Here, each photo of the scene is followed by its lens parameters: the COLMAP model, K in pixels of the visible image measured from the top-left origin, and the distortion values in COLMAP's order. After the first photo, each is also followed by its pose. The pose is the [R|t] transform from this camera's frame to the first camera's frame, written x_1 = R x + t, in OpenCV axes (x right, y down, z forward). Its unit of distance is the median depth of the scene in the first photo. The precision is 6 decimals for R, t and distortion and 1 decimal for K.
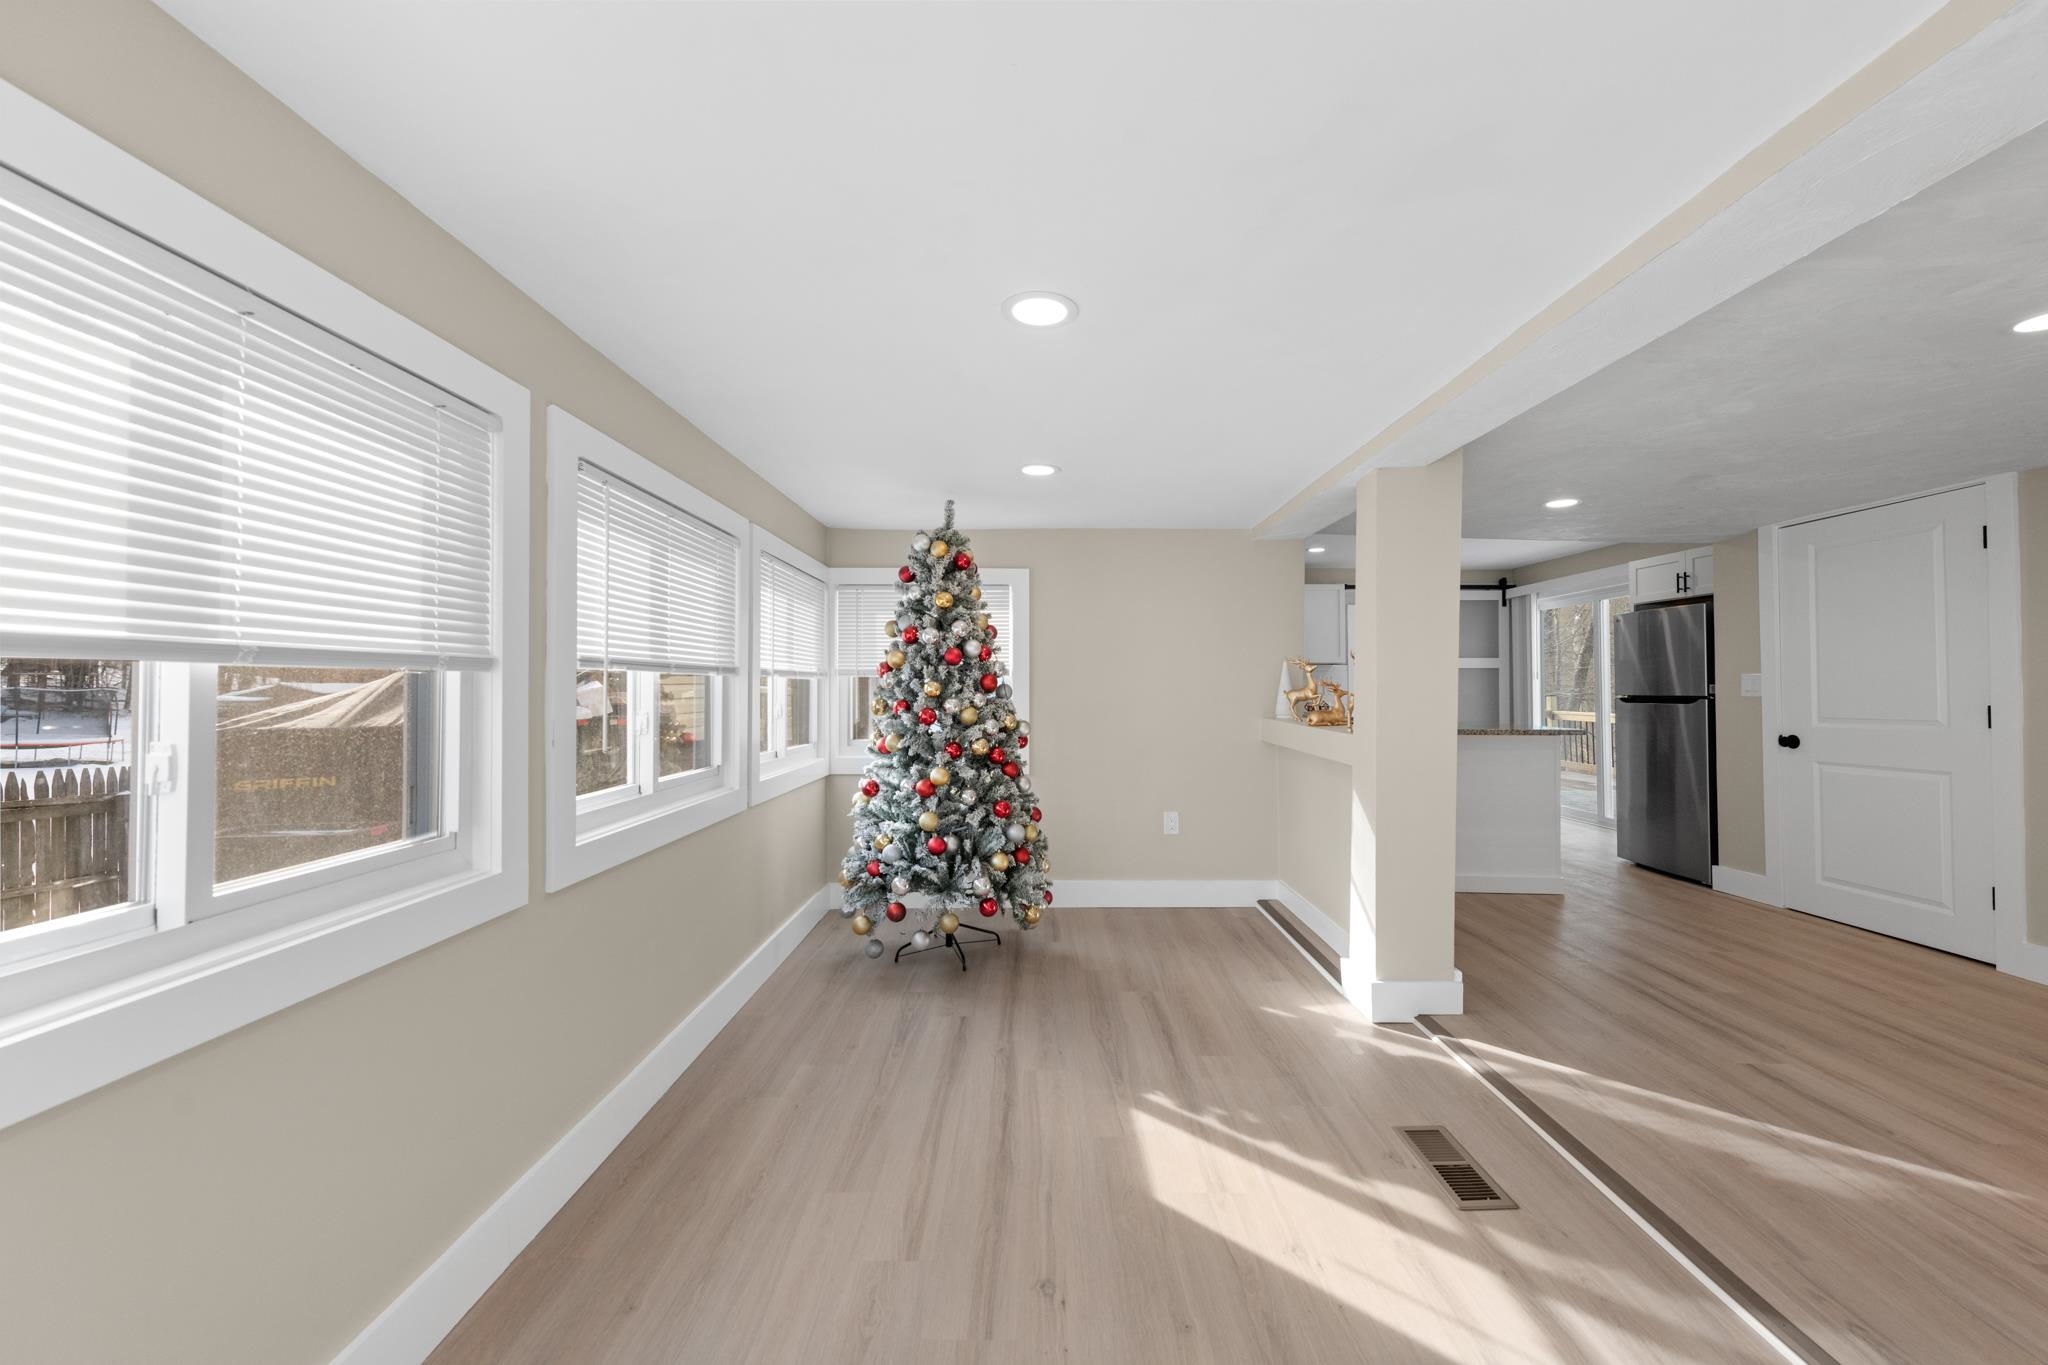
lens RADIAL K [[798.6, 0, 1029.6], [0, 798.6, 677.4], [0, 0, 1]] dist [0.008734, -0.002783]
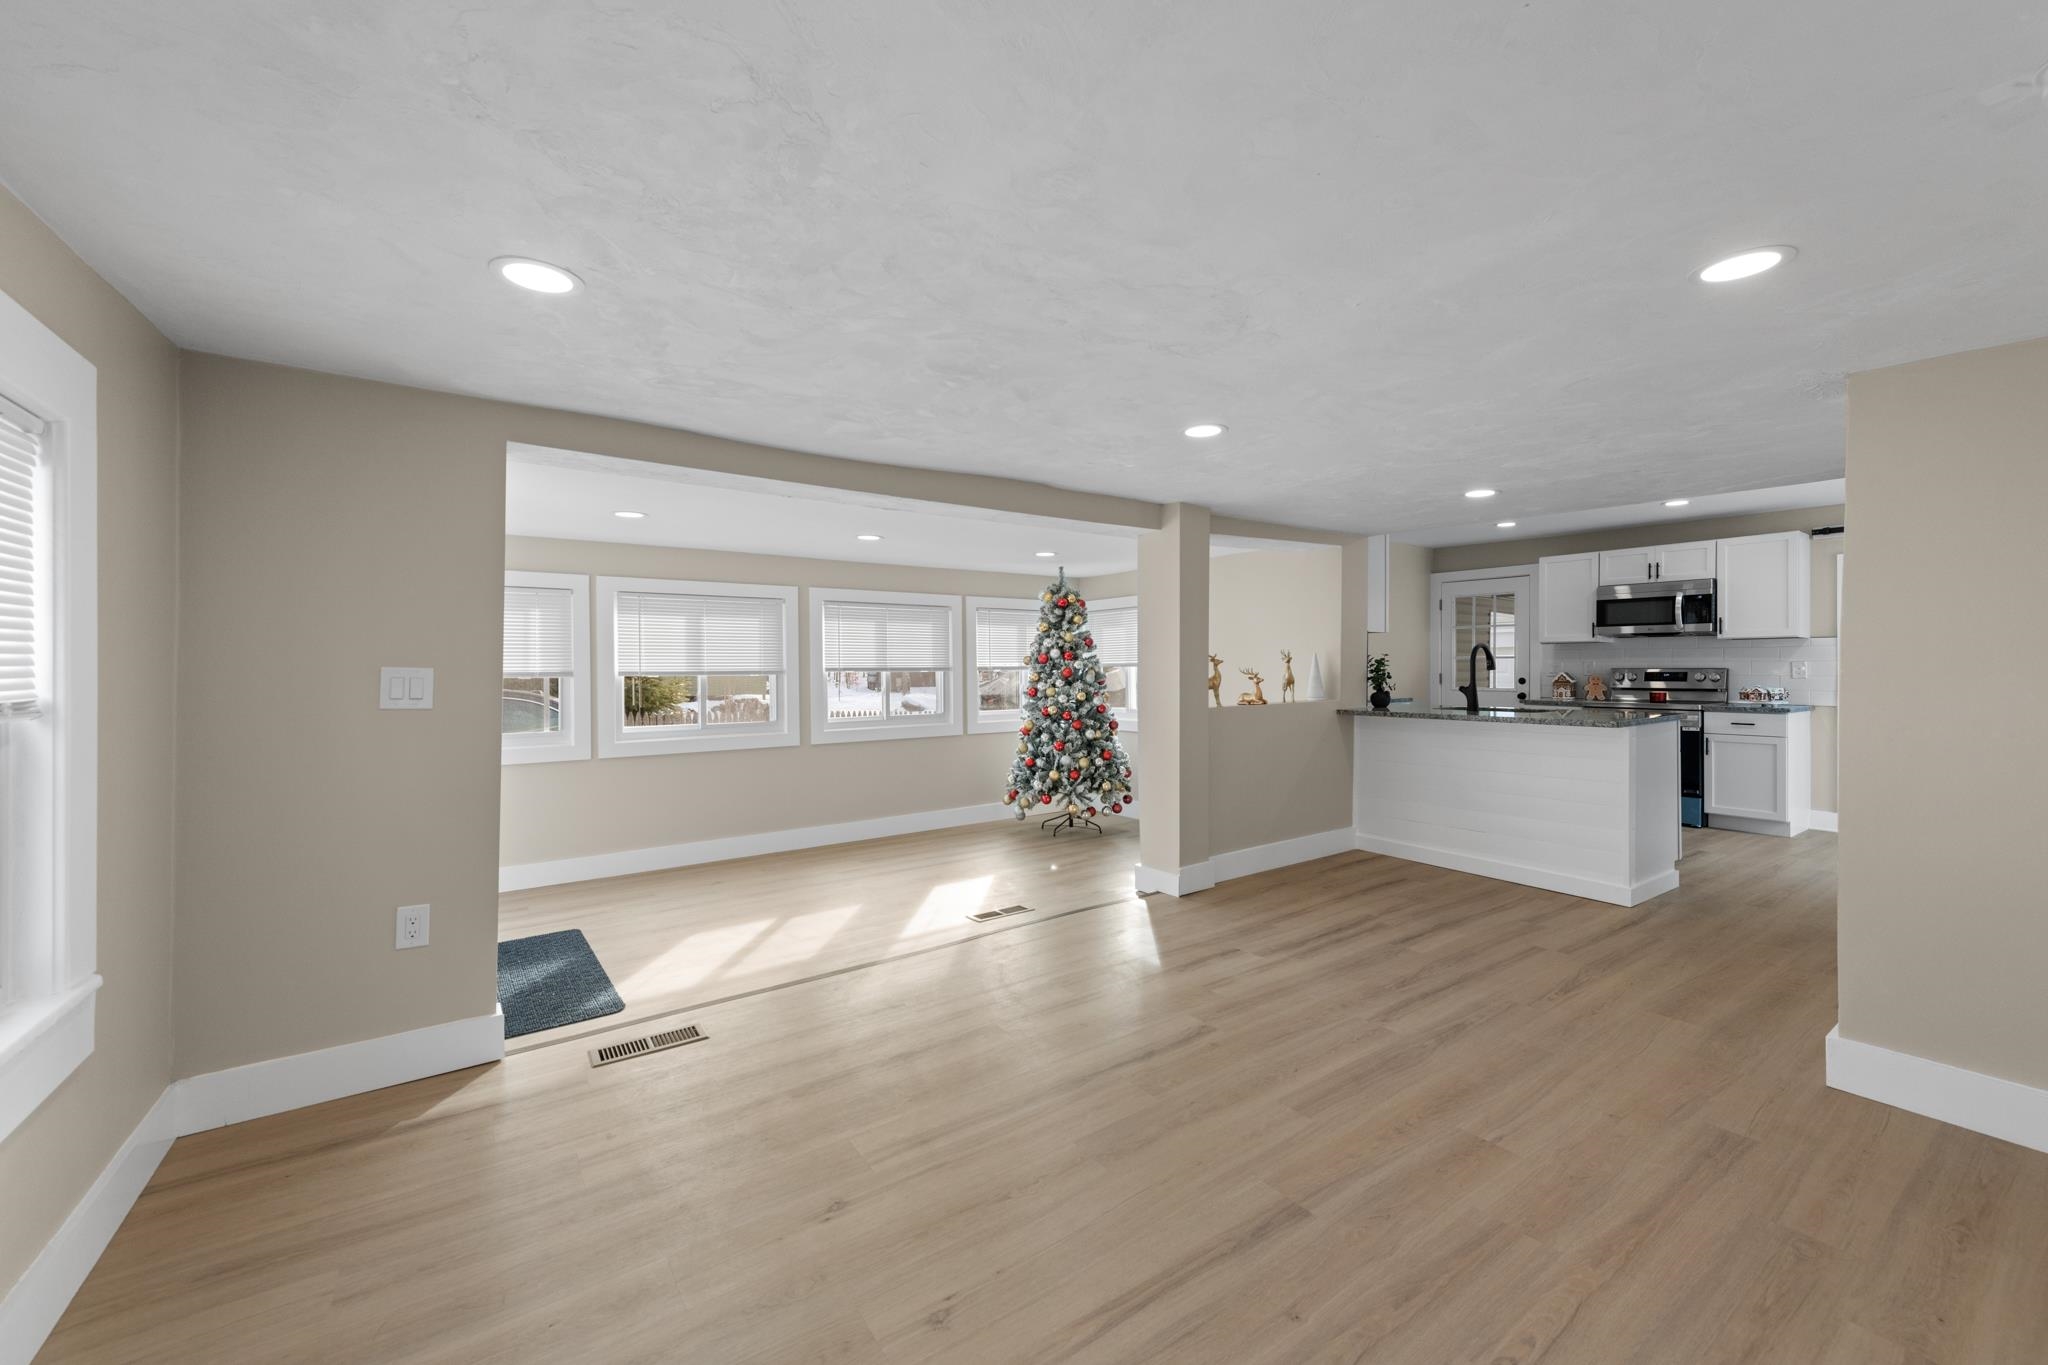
lens RADIAL K [[798.6, 0, 1030.5], [0, 798.6, 673.2], [0, 0, 1]] dist [0.008734, -0.002783]
pose [[0.583011, -0.002885, -0.812459, 1.480915], [0.020126, 0.999738, 0.010891, -0.015398], [0.812215, -0.022701, 0.582916, -0.070710]]
